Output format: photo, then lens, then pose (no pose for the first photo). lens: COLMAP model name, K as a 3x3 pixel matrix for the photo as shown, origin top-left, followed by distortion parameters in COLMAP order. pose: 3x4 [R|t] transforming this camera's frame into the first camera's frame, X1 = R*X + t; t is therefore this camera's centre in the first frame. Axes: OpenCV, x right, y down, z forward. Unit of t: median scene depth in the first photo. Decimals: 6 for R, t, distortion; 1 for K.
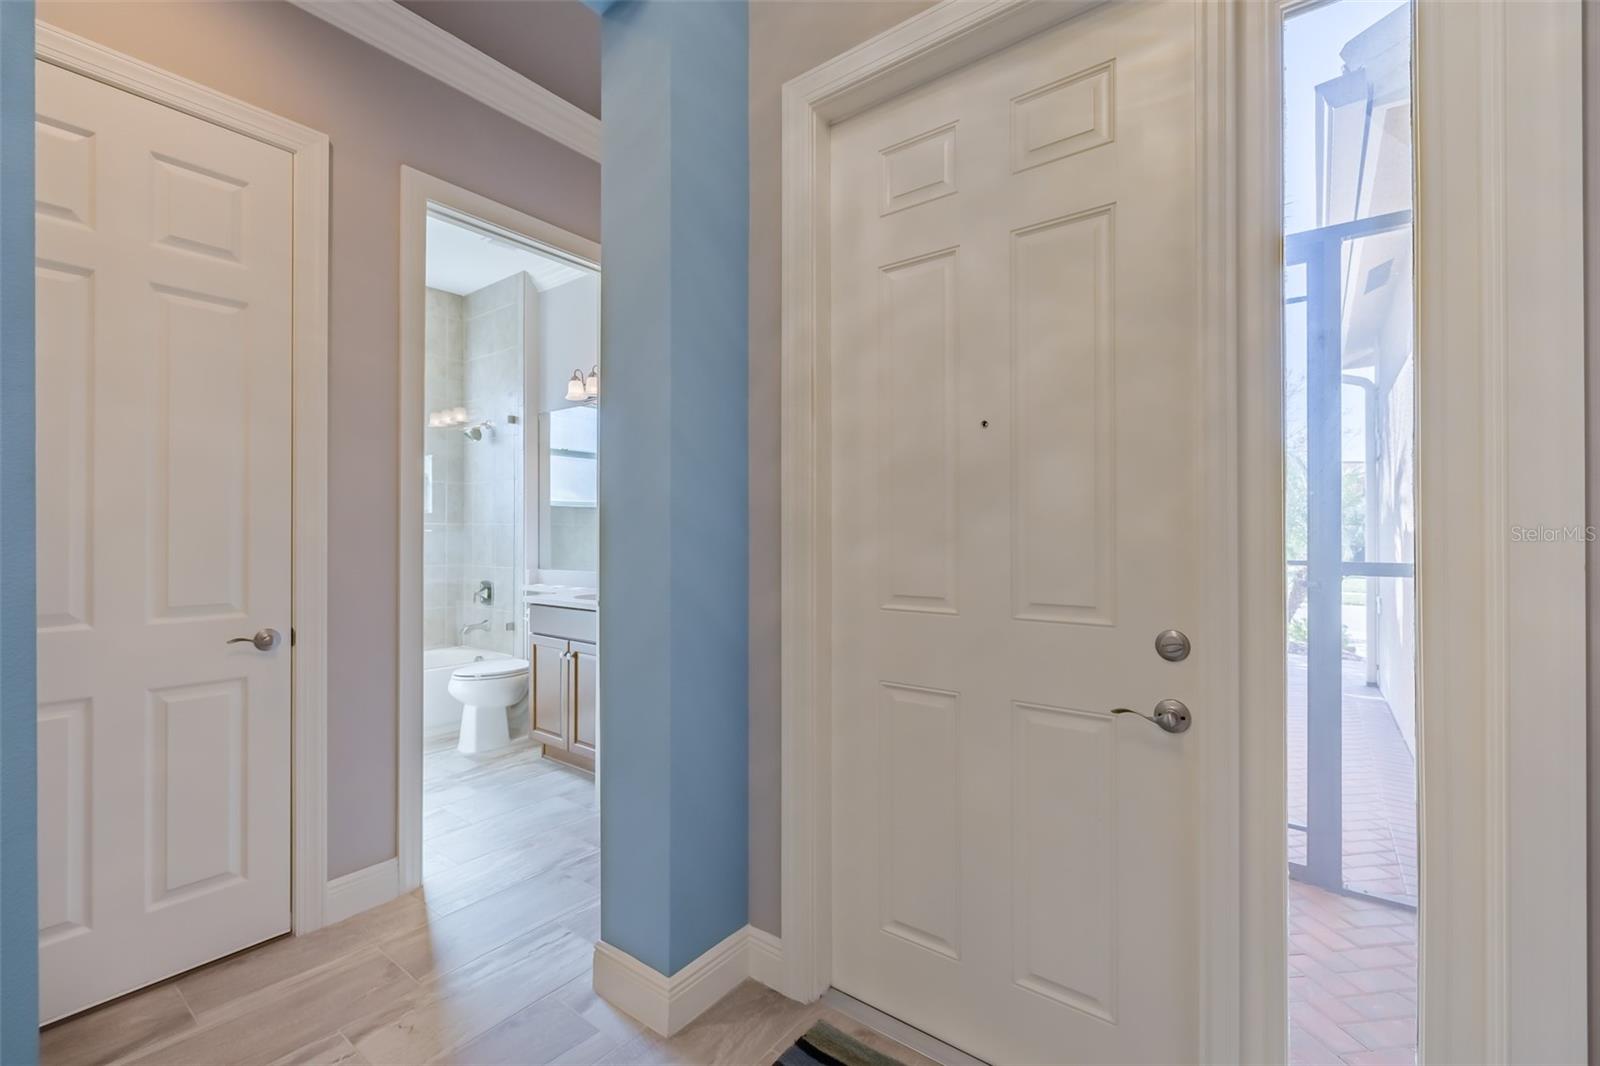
lens RADIAL K [[687.9, 0, 805.4], [0, 687.9, 528.1], [0, 0, 1]] dist [-0.000187, 0.000085]
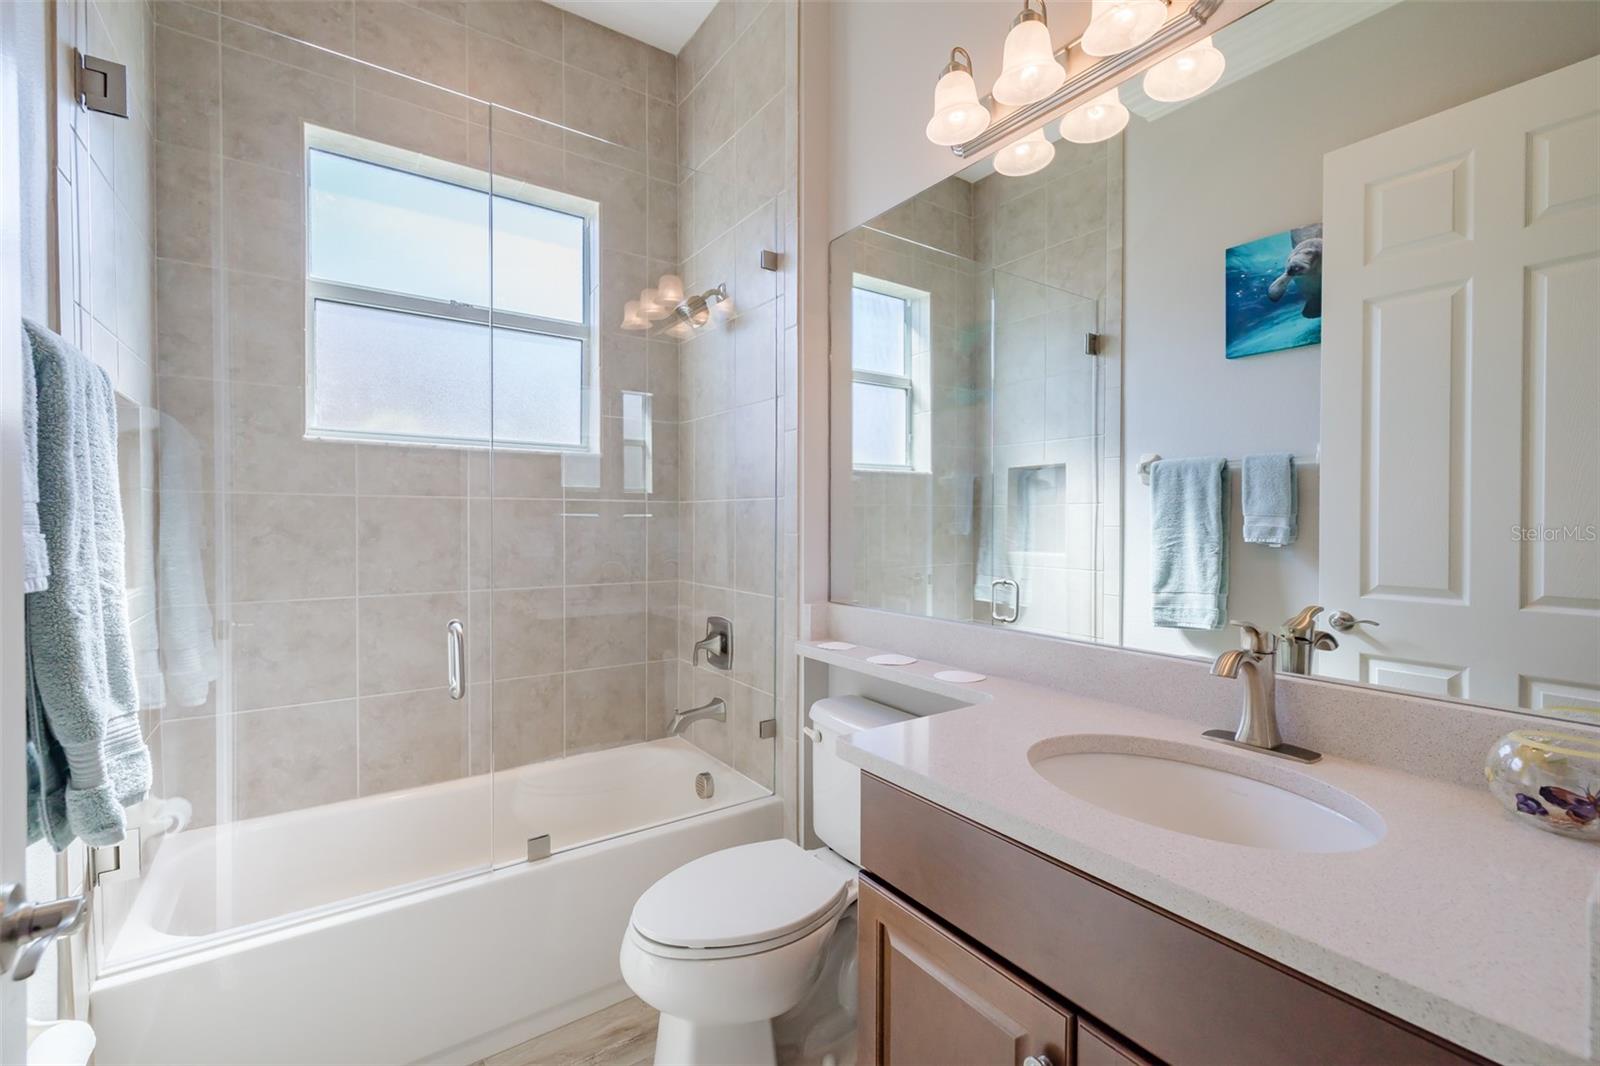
lens RADIAL K [[687.9, 0, 806.1], [0, 687.9, 522.2], [0, 0, 1]] dist [-0.000187, 0.000085]
pose [[0.953430, 0.006809, -0.301539, -0.268473], [-0.000327, 0.999768, 0.021539, -0.000412], [0.301615, -0.020437, 0.953211, 0.577981]]
